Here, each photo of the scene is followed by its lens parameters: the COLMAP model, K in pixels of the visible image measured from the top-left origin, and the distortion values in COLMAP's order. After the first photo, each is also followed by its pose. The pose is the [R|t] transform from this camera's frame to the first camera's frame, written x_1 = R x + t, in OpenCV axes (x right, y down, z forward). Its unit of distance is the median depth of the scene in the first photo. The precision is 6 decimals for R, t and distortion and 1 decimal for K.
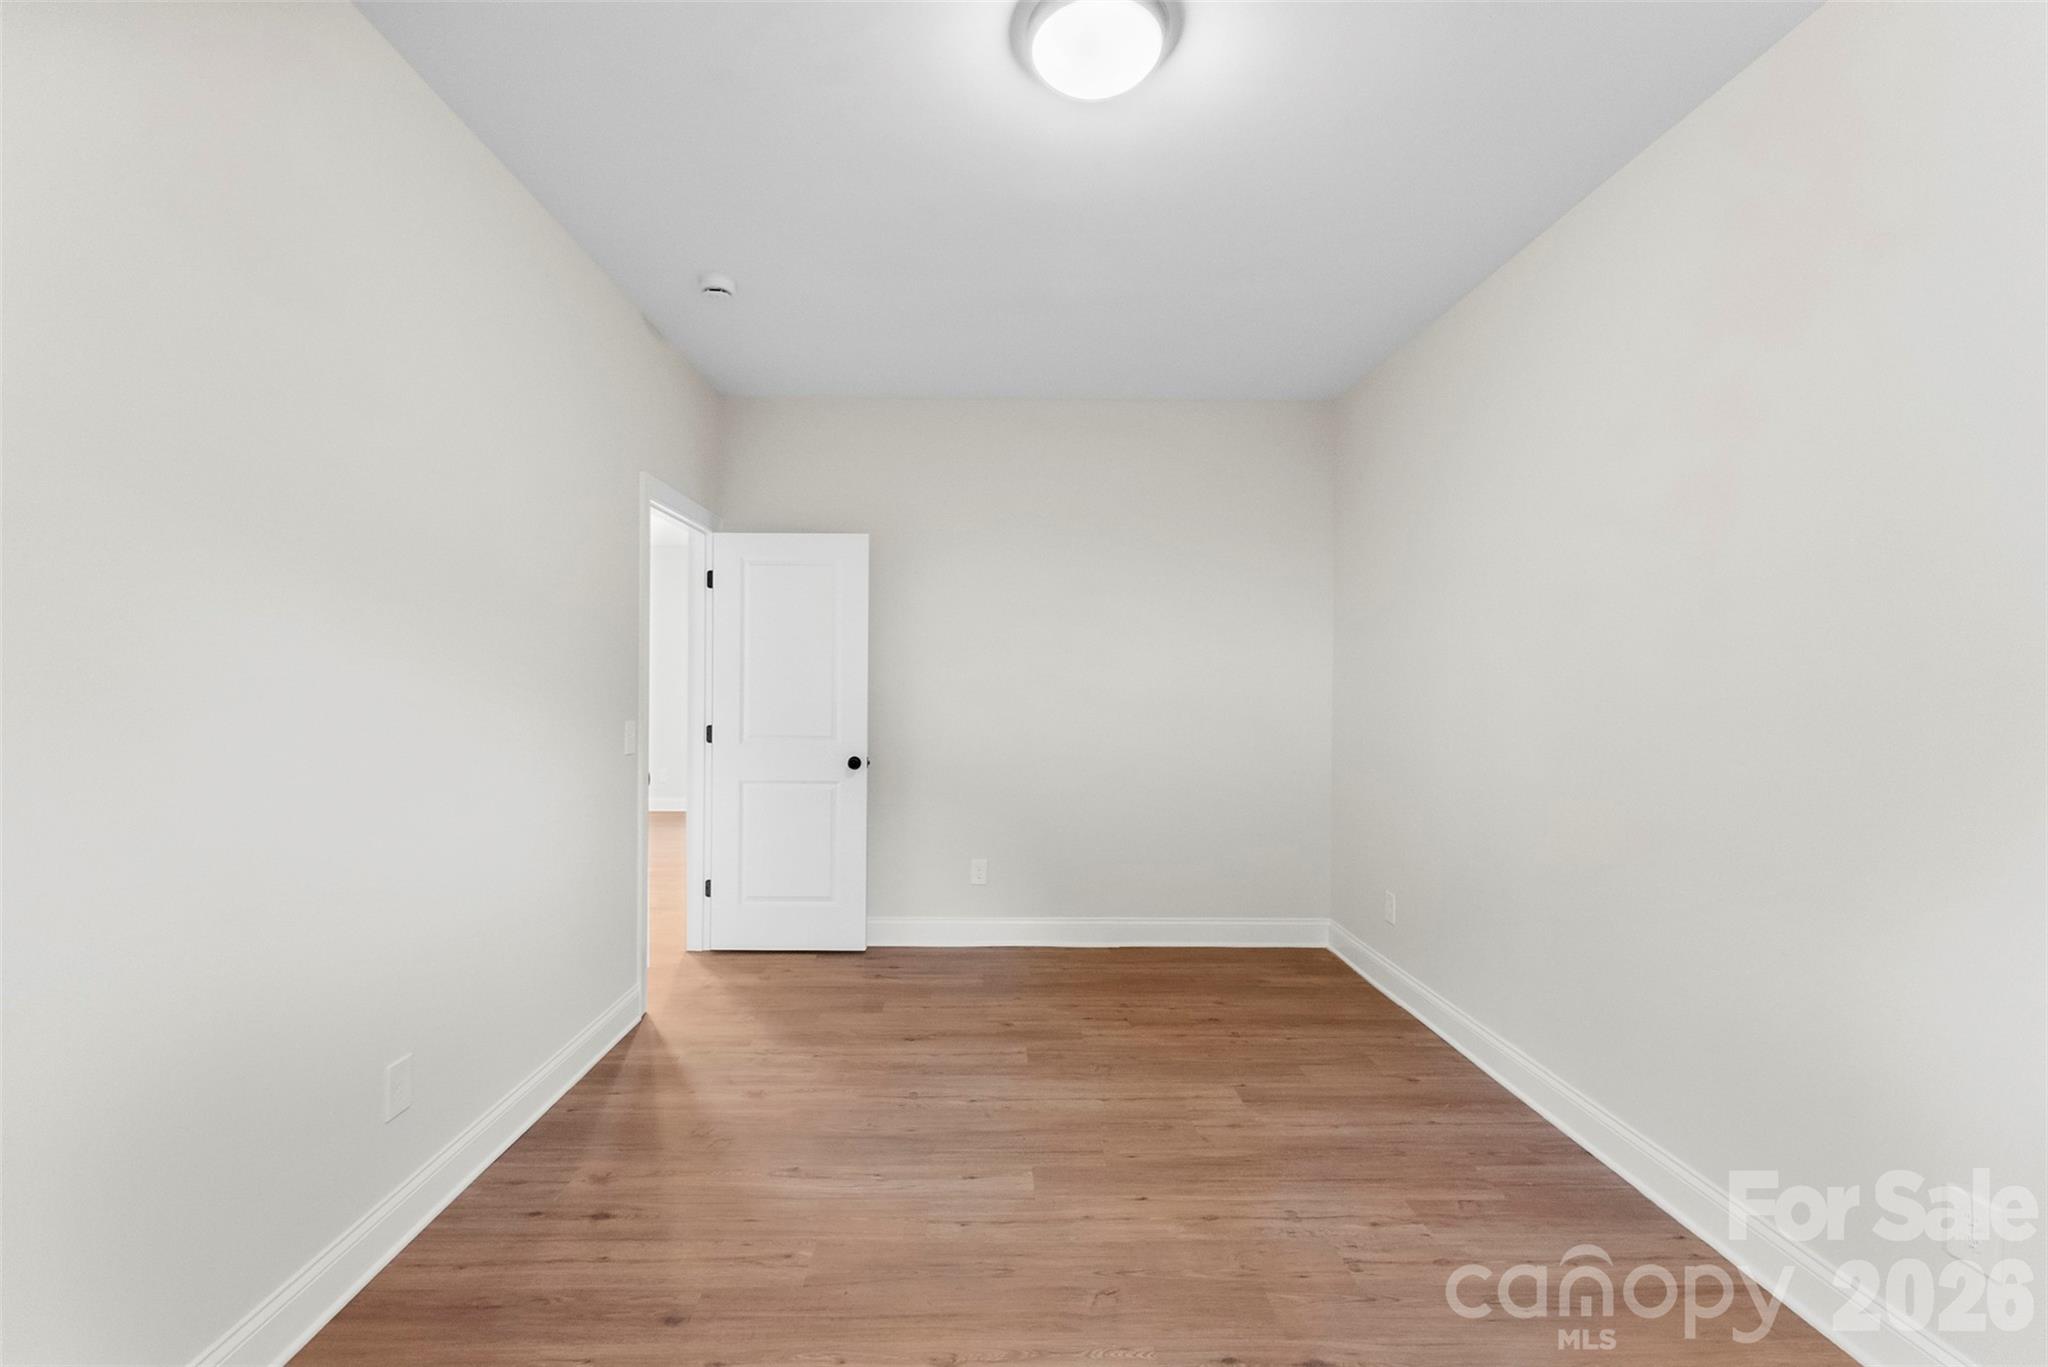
lens RADIAL K [[834.8, 0, 1005.1], [0, 834.8, 692.6], [0, 0, 1]] dist [-0.001612, -0.000002]
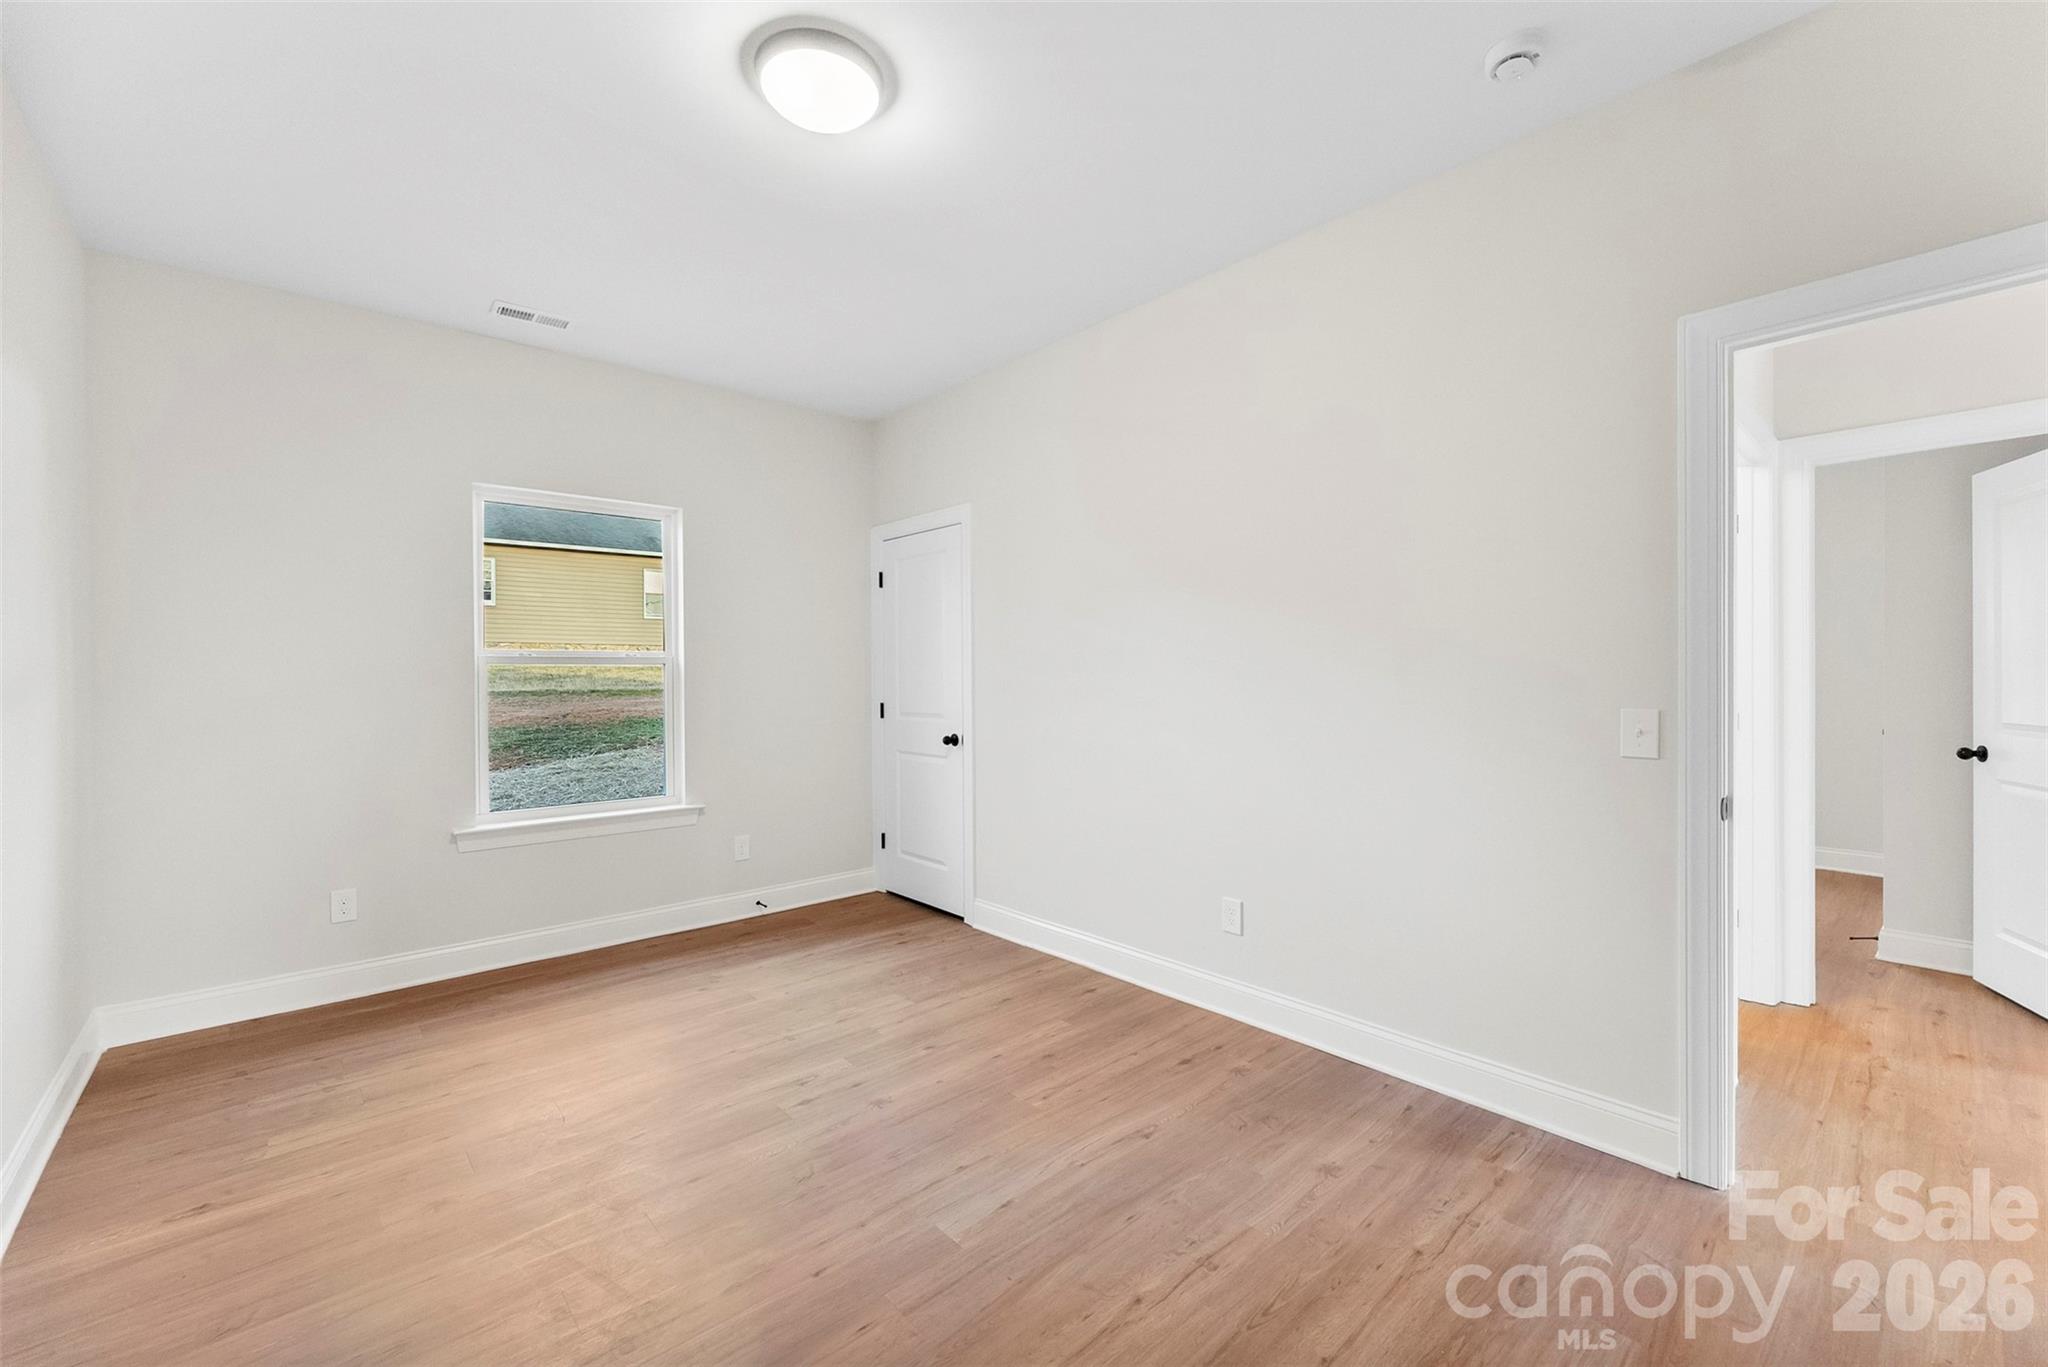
lens RADIAL K [[835.8, 0, 1020.5], [0, 835.8, 683.5], [0, 0, 1]] dist [-0.002339, -0.000058]
pose [[-0.763975, 0.006788, -0.645210, 0.517782], [-0.003623, 0.999884, 0.014809, 0.008682], [0.645236, 0.013651, -0.763861, 1.678021]]
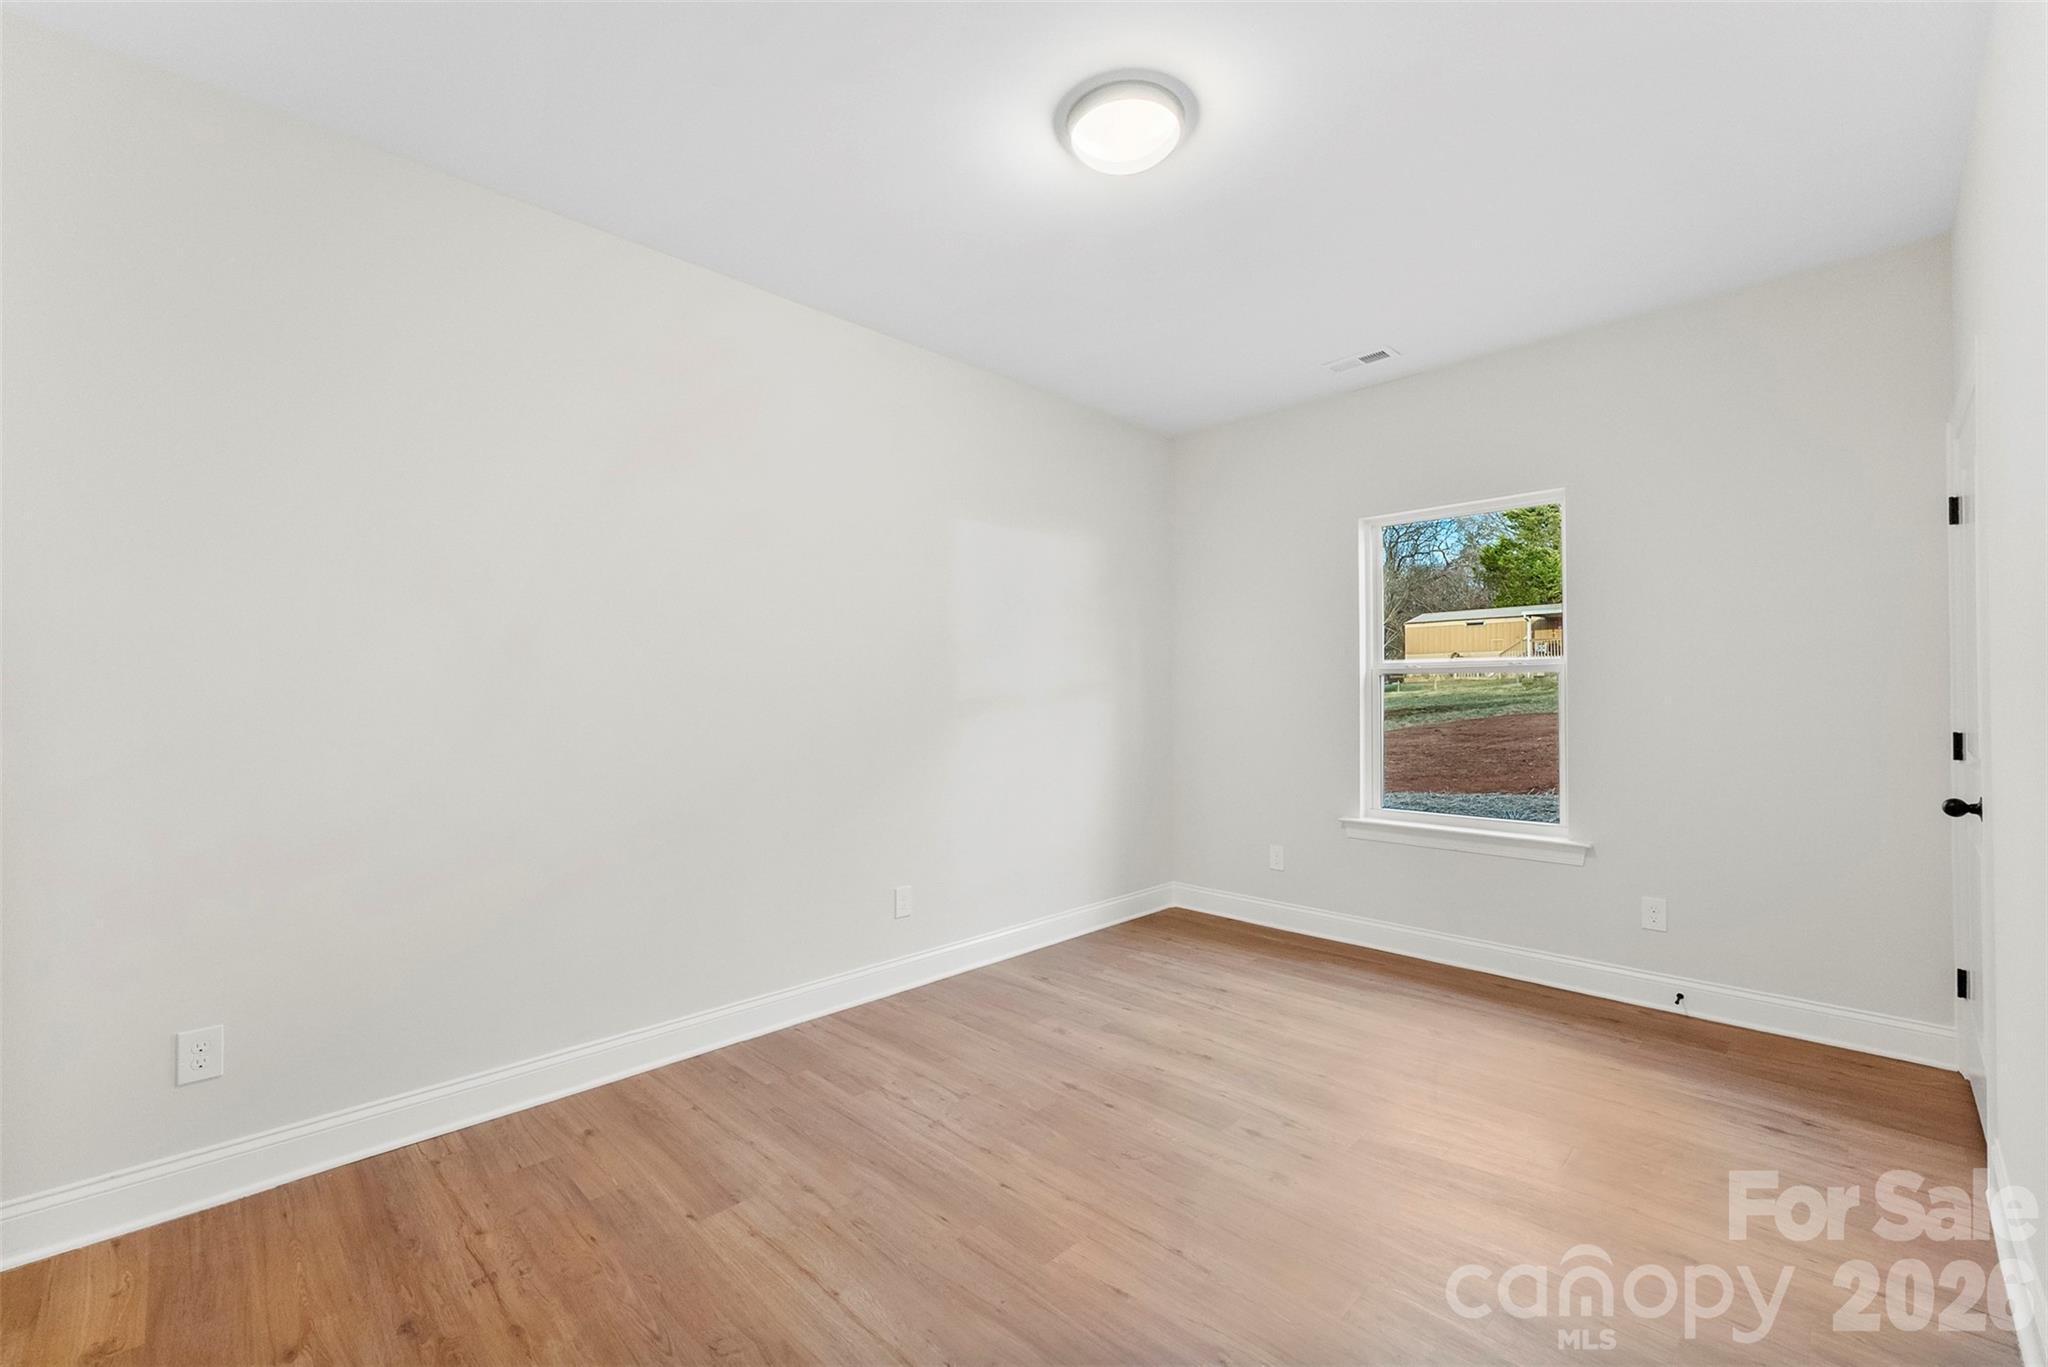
lens RADIAL K [[835.8, 0, 1020.5], [0, 835.8, 683.5], [0, 0, 1]] dist [-0.002339, -0.000058]
pose [[-0.691137, 0.005575, 0.722703, -0.539267], [0.005039, 0.999983, -0.002894, 0.016829], [-0.722707, 0.001641, -0.691153, 1.594391]]
